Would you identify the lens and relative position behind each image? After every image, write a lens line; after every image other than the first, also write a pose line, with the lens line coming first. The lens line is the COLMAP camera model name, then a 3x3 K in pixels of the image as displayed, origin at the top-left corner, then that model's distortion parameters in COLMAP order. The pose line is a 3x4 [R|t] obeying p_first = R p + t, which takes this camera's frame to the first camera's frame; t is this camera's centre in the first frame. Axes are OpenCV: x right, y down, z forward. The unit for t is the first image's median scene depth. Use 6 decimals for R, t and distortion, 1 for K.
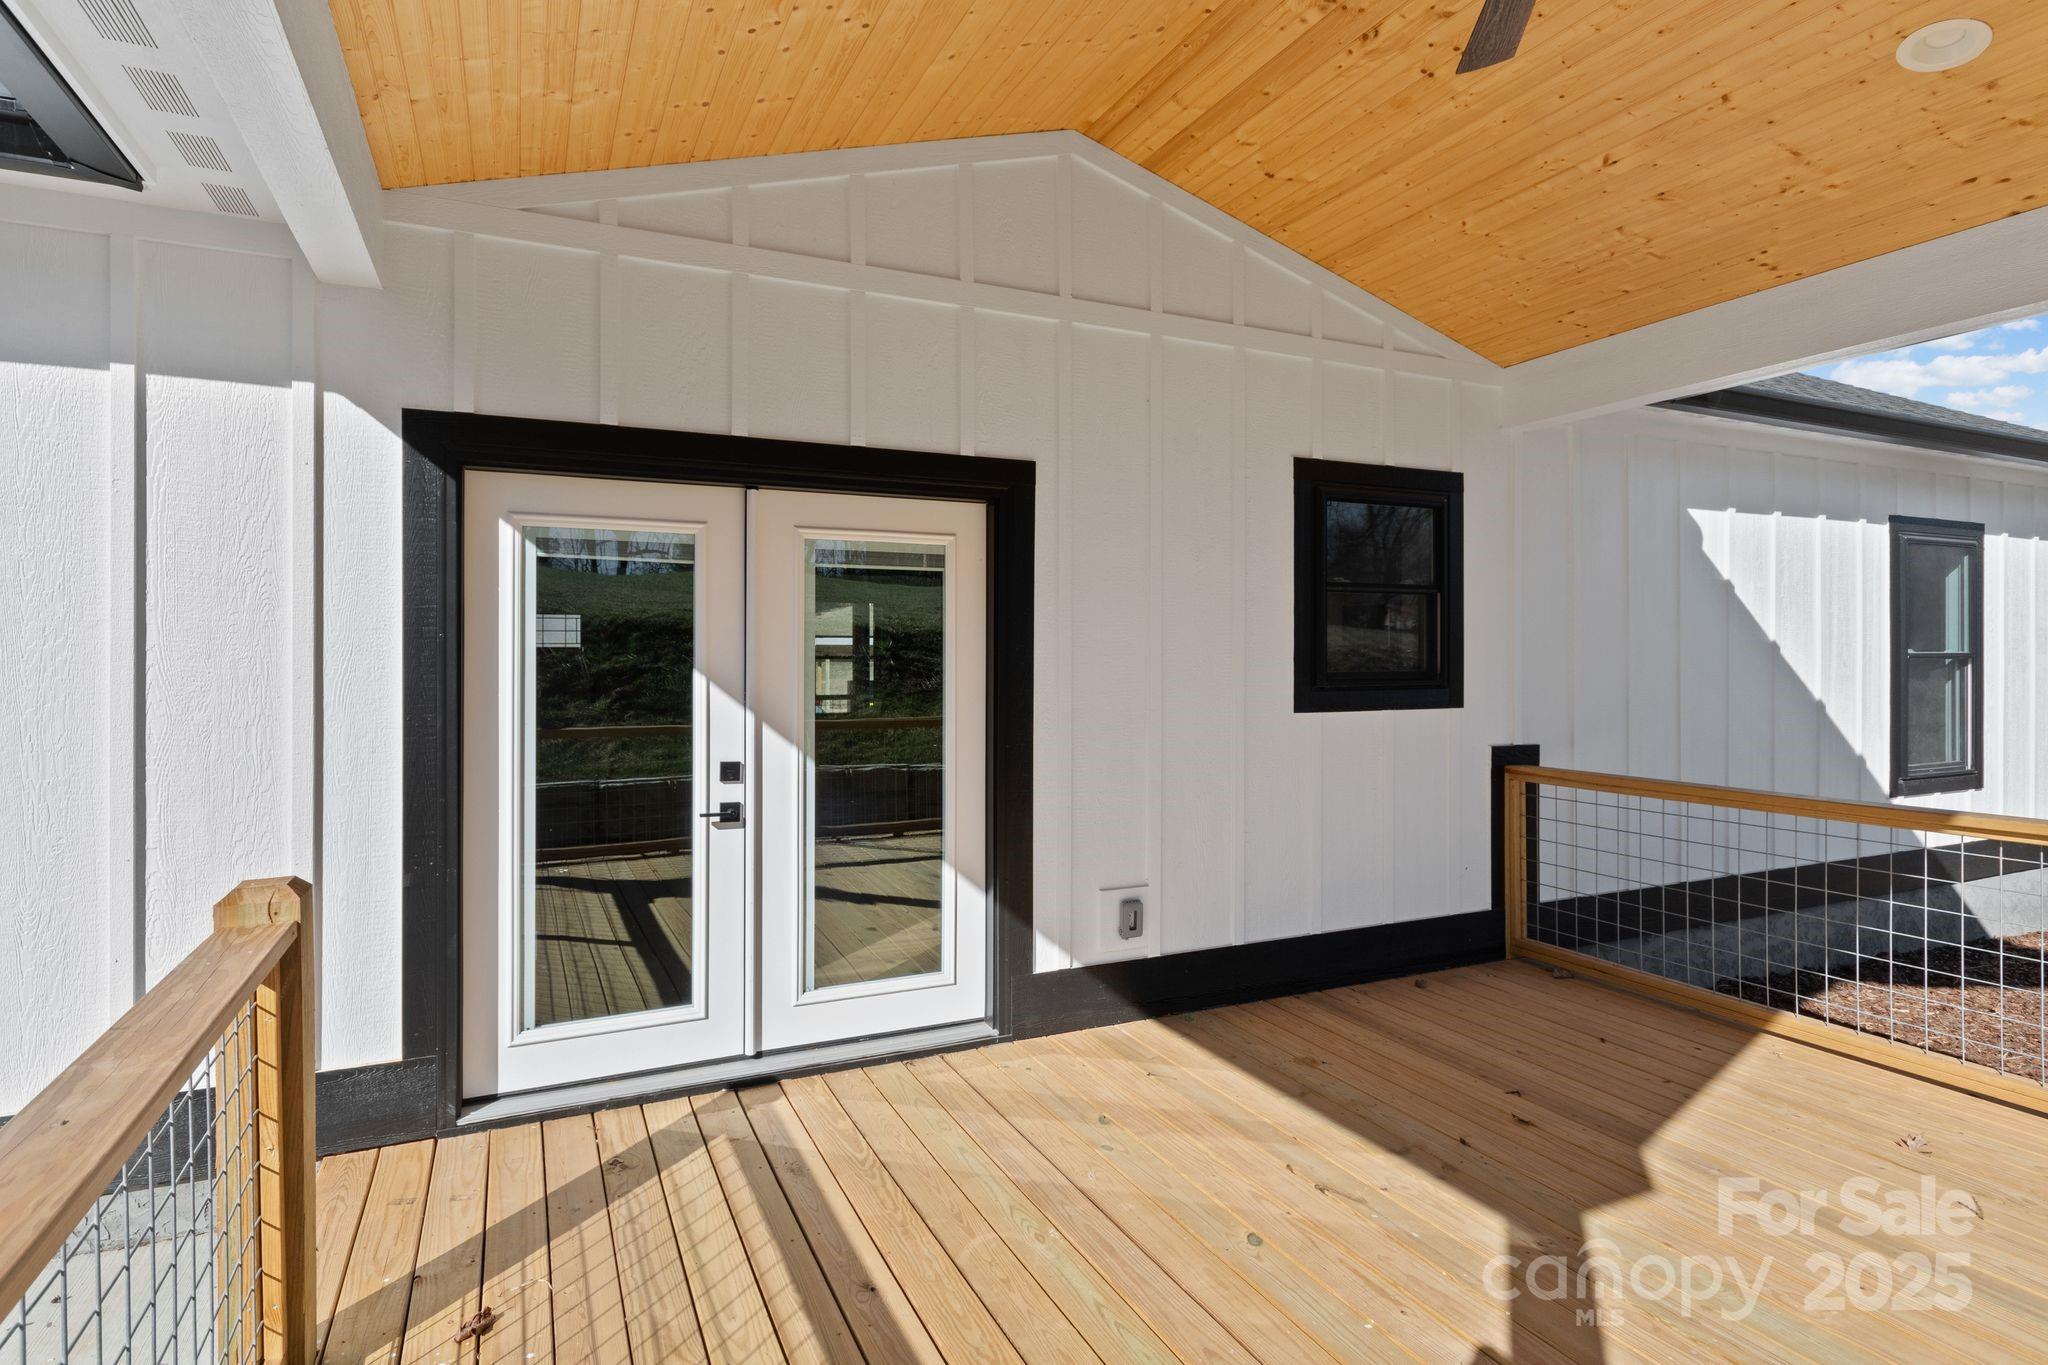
lens RADIAL K [[1091.5, 0, 1055.2], [0, 1091.5, 648.7], [0, 0, 1]] dist [0.017032, 0.000564]
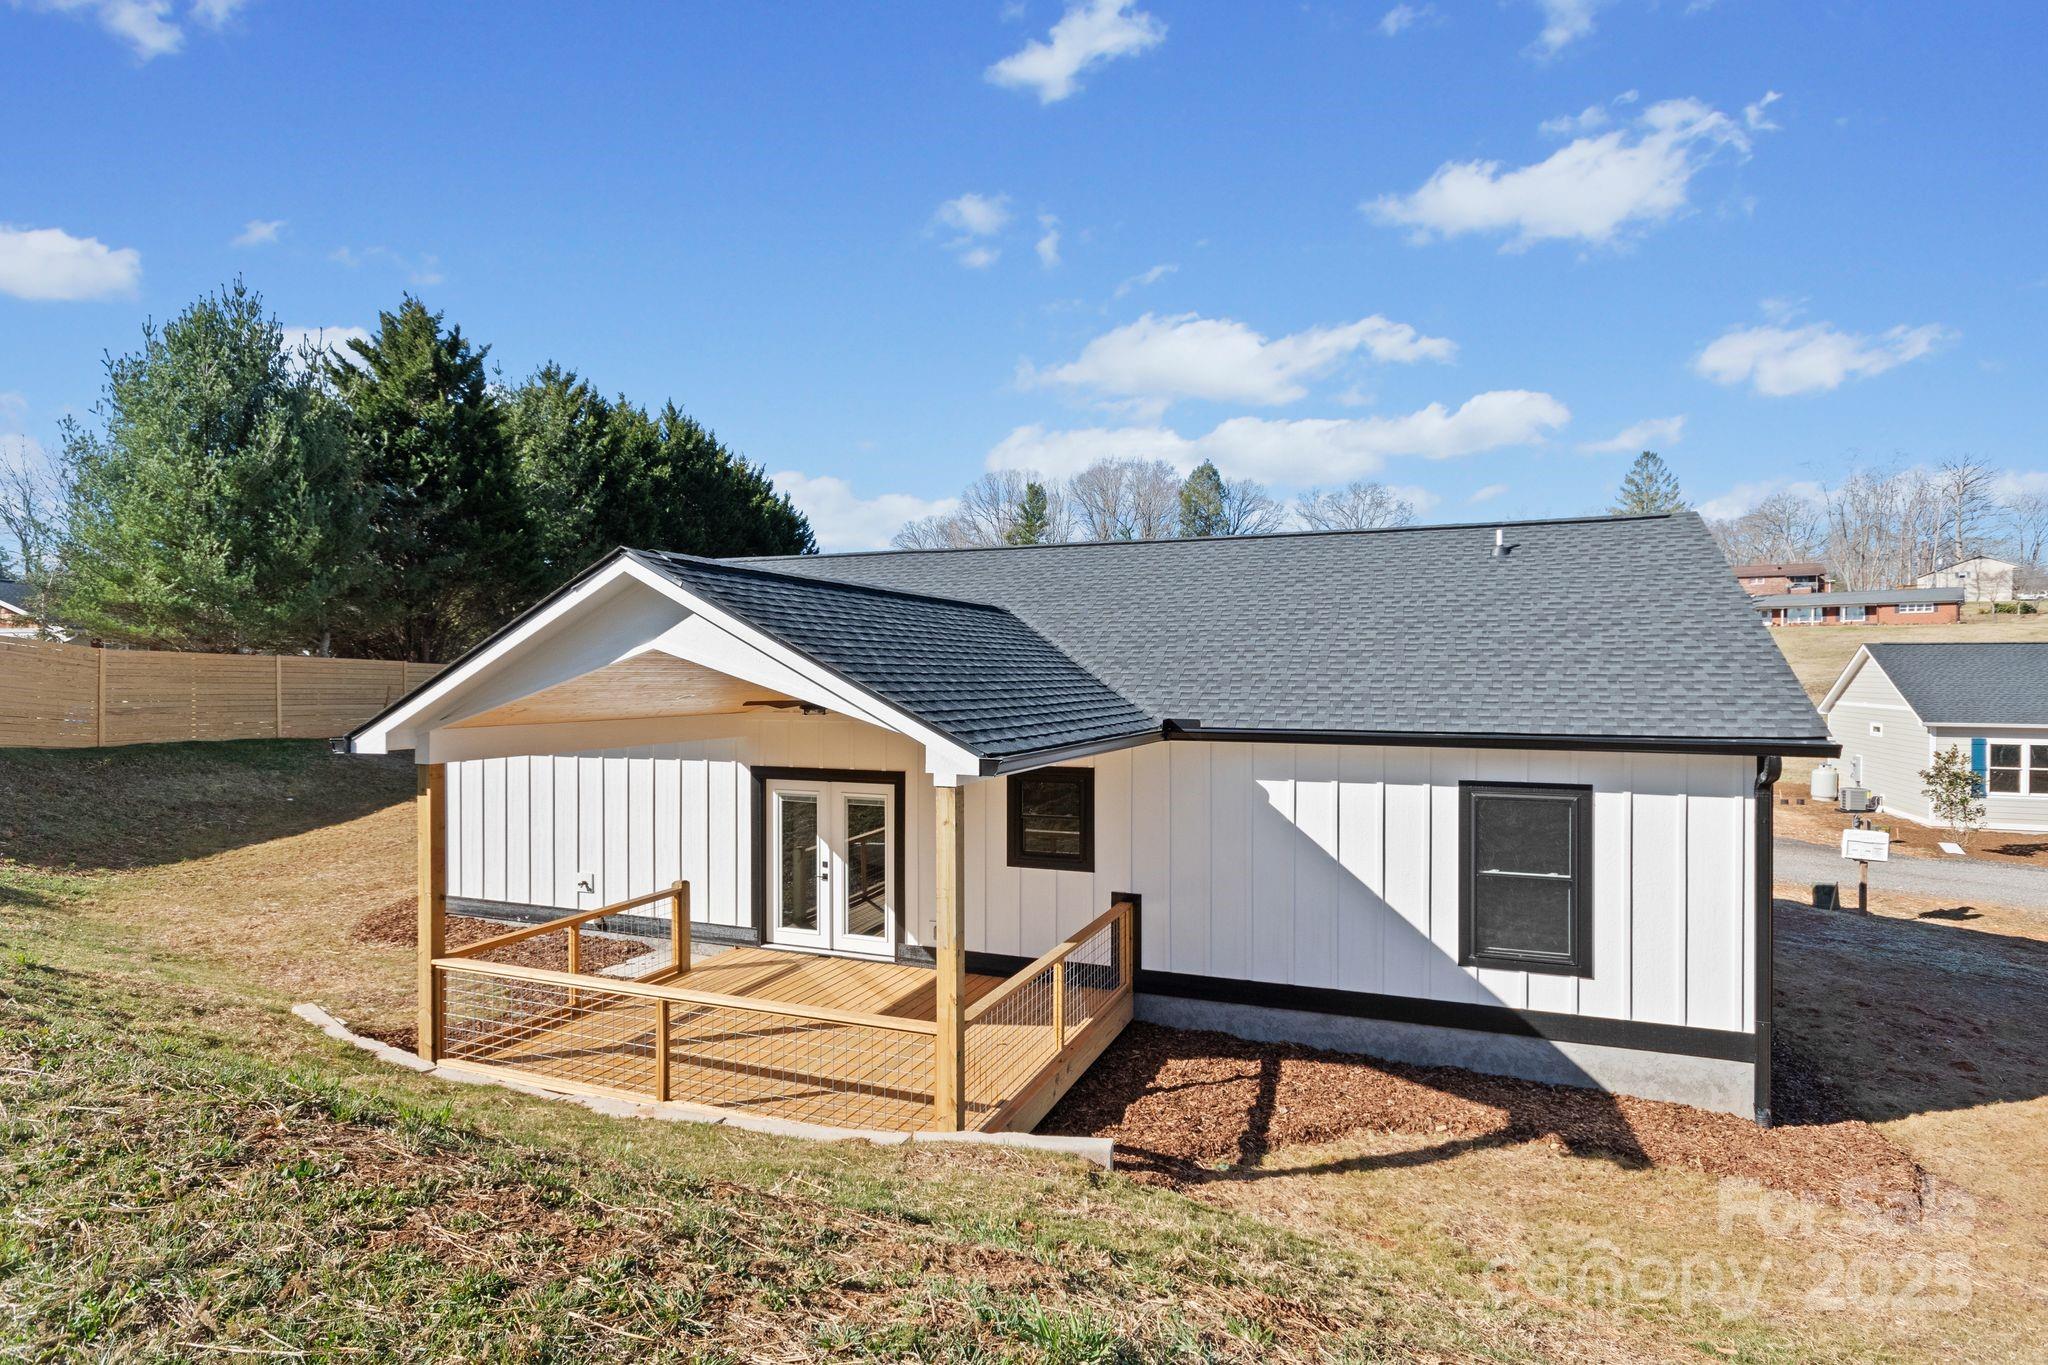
lens RADIAL K [[1091.5, 0, 1018.9], [0, 1091.5, 674.5], [0, 0, 1]] dist [0.017032, 0.000564]
pose [[0.679023, 0.002064, -0.734114, 2.457950], [0.000049, 0.999996, 0.002857, -0.461072], [0.734117, -0.001976, 0.679020, -0.814753]]
